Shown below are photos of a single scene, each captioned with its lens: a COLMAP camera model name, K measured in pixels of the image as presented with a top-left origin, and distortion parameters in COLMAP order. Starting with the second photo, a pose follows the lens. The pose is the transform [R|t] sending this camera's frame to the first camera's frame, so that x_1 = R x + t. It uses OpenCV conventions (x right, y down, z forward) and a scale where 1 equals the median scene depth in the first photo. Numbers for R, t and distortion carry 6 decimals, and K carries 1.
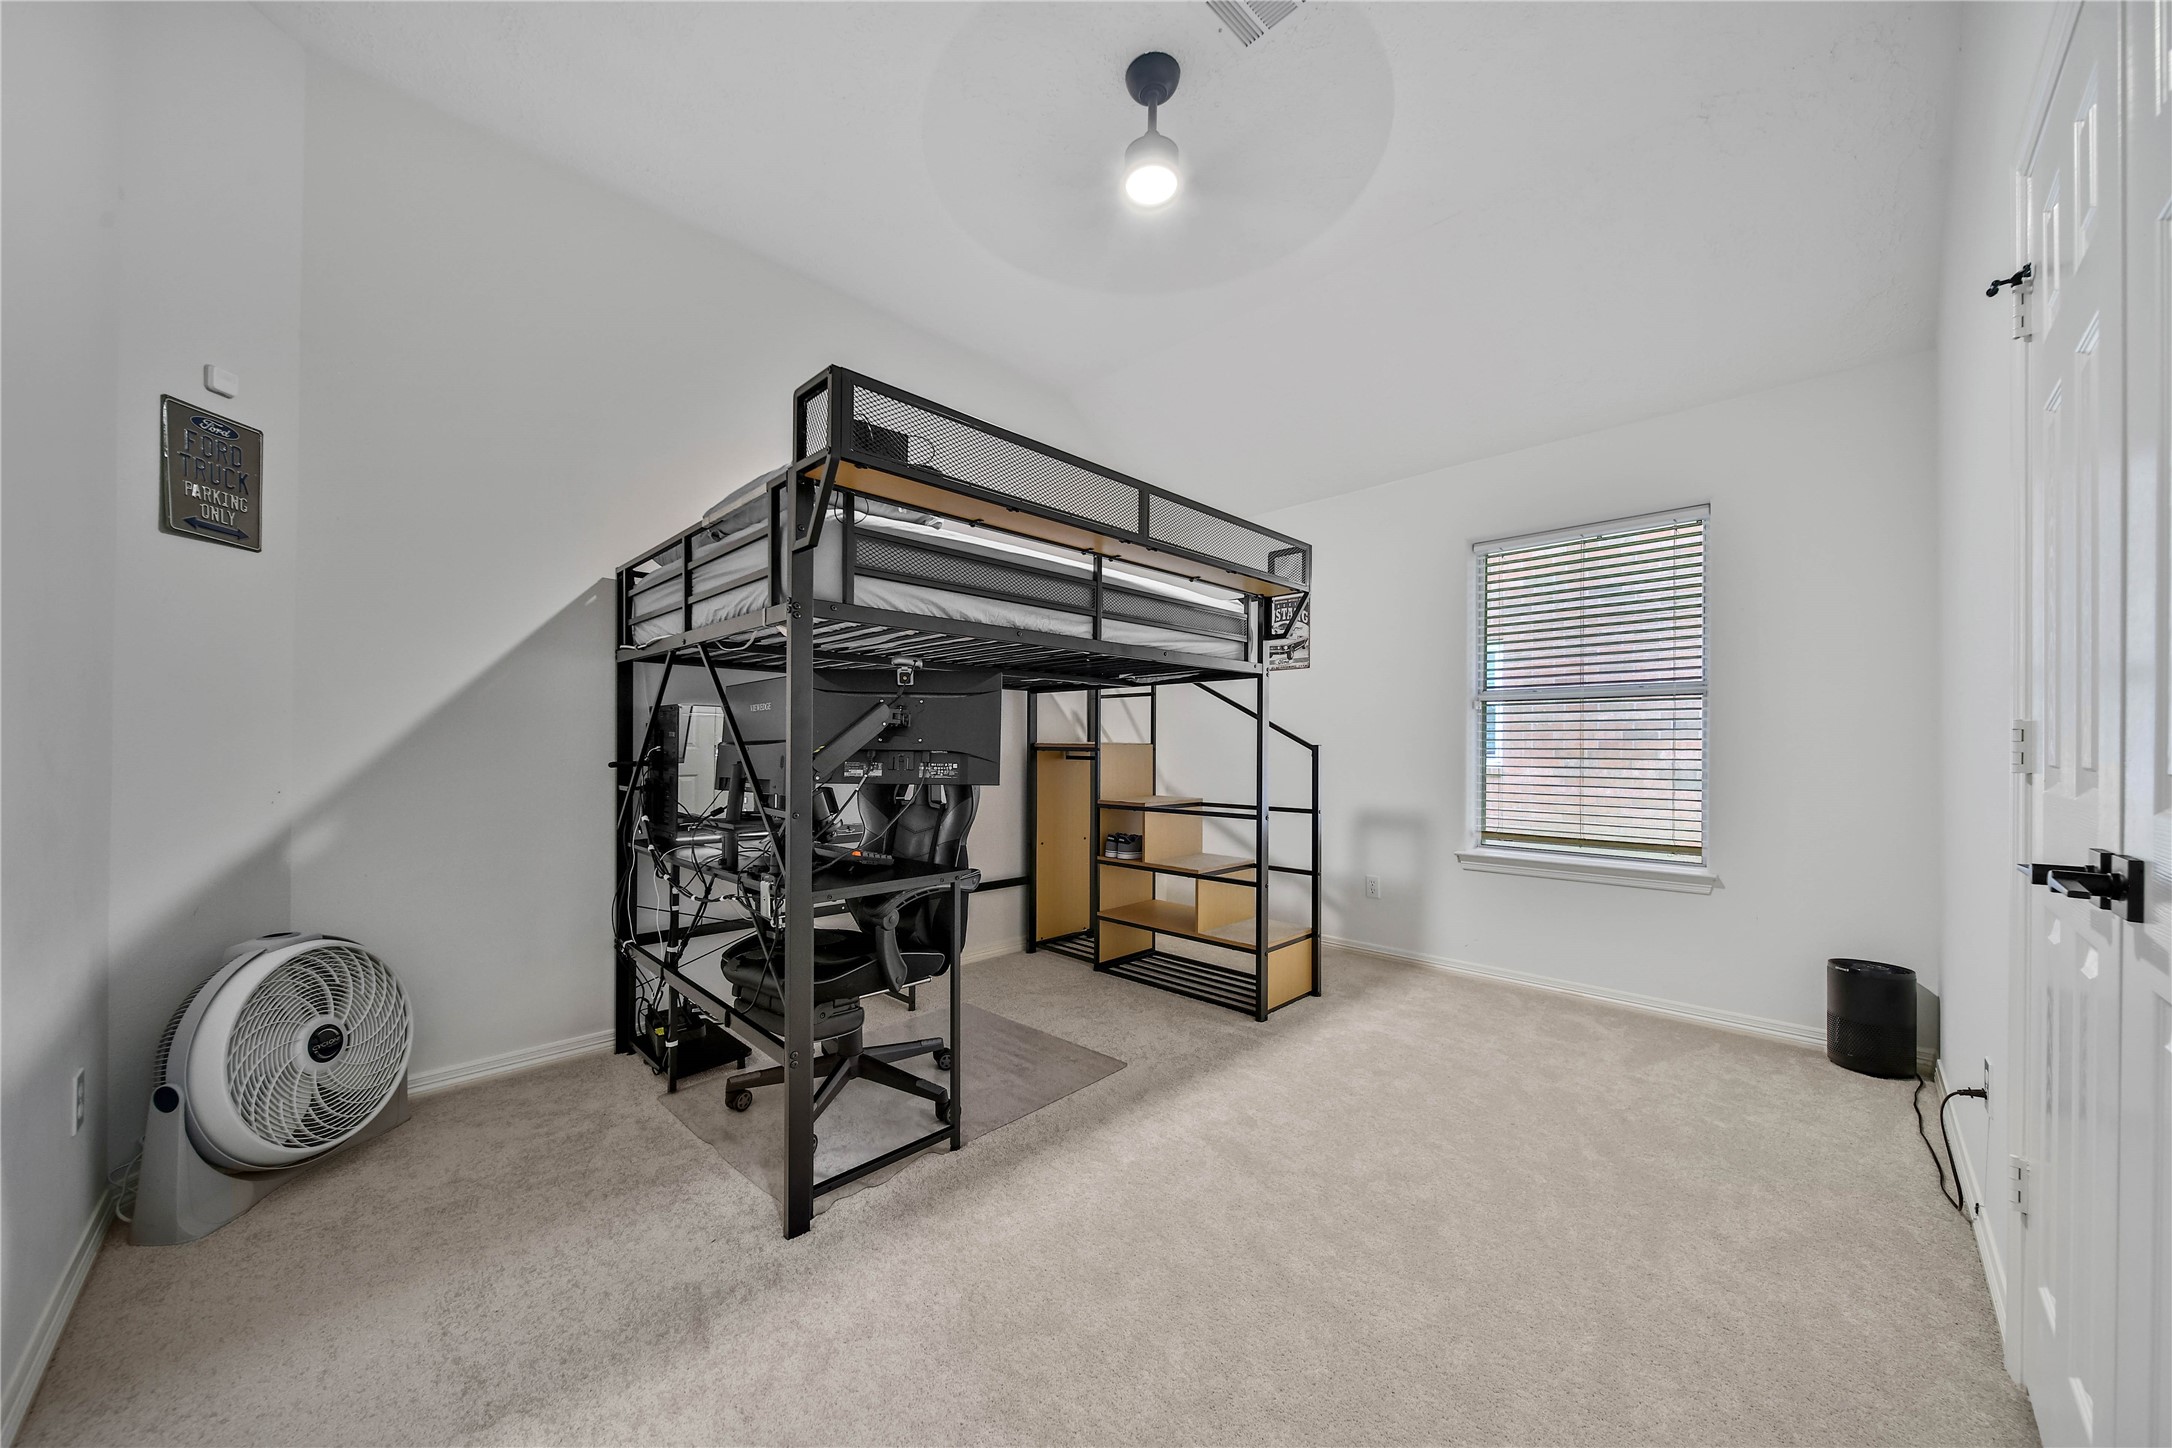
lens RADIAL K [[759.4, 0, 1081.1], [0, 759.4, 741.4], [0, 0, 1]] dist [0.001317, -0.001496]
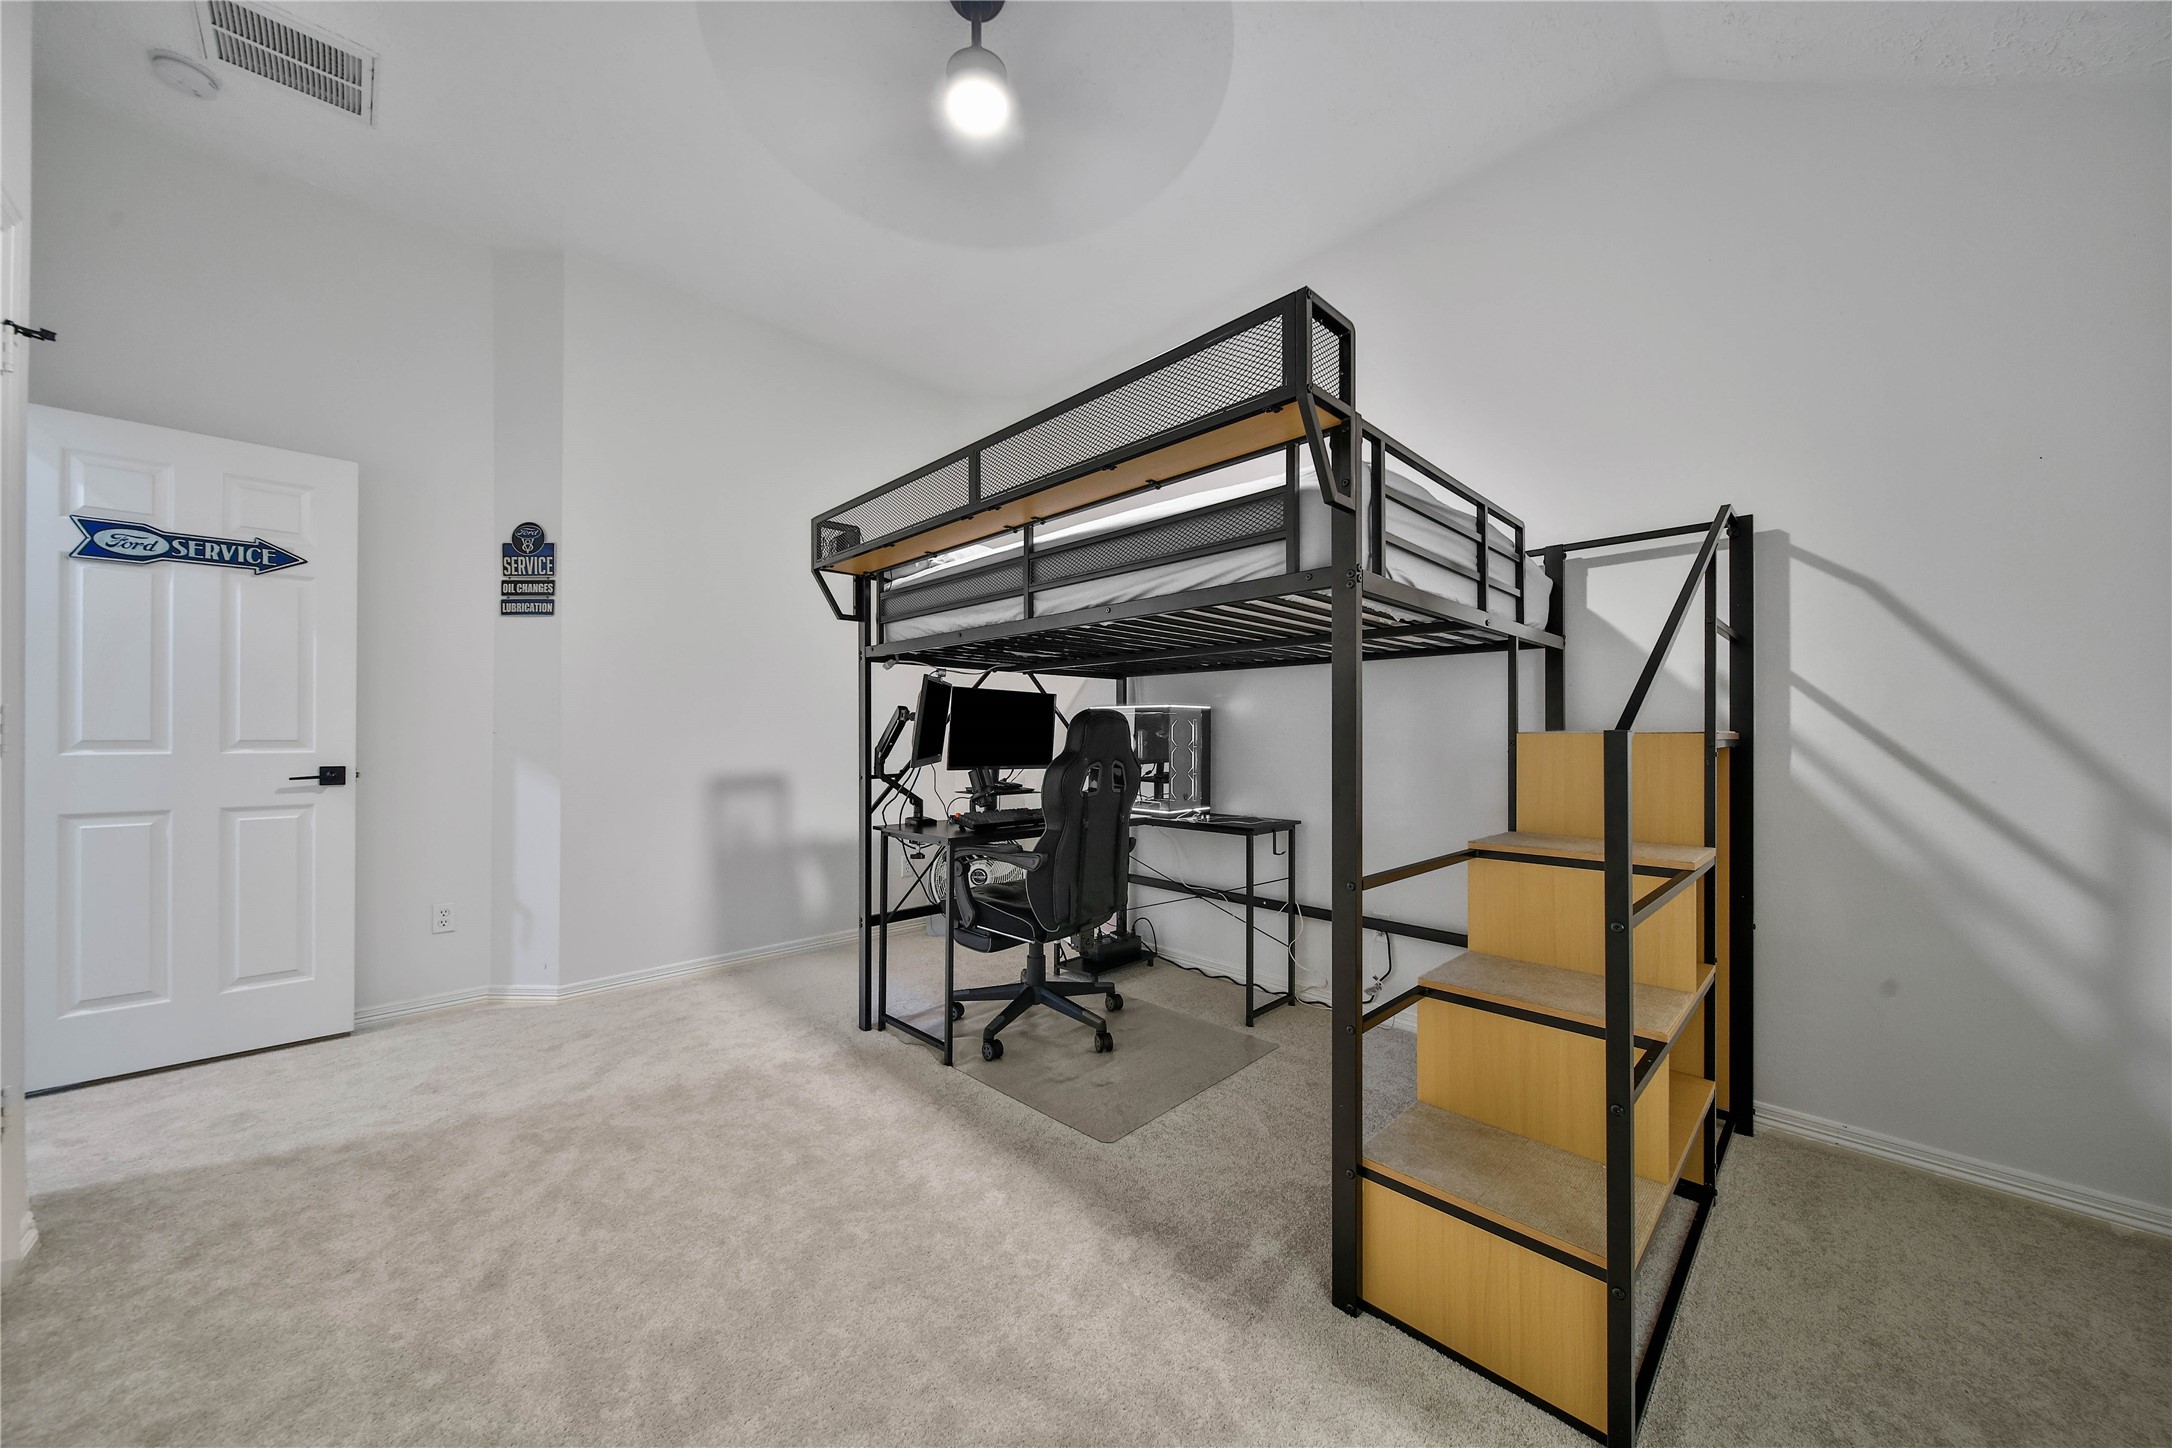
lens RADIAL K [[759.4, 0, 1081.6], [0, 759.4, 727.8], [0, 0, 1]] dist [0.001317, -0.001496]
pose [[-0.023502, -0.011642, -0.999656, 0.935281], [0.000189, 0.999932, -0.011649, 0.008153], [0.999724, -0.000463, -0.023498, 1.093324]]
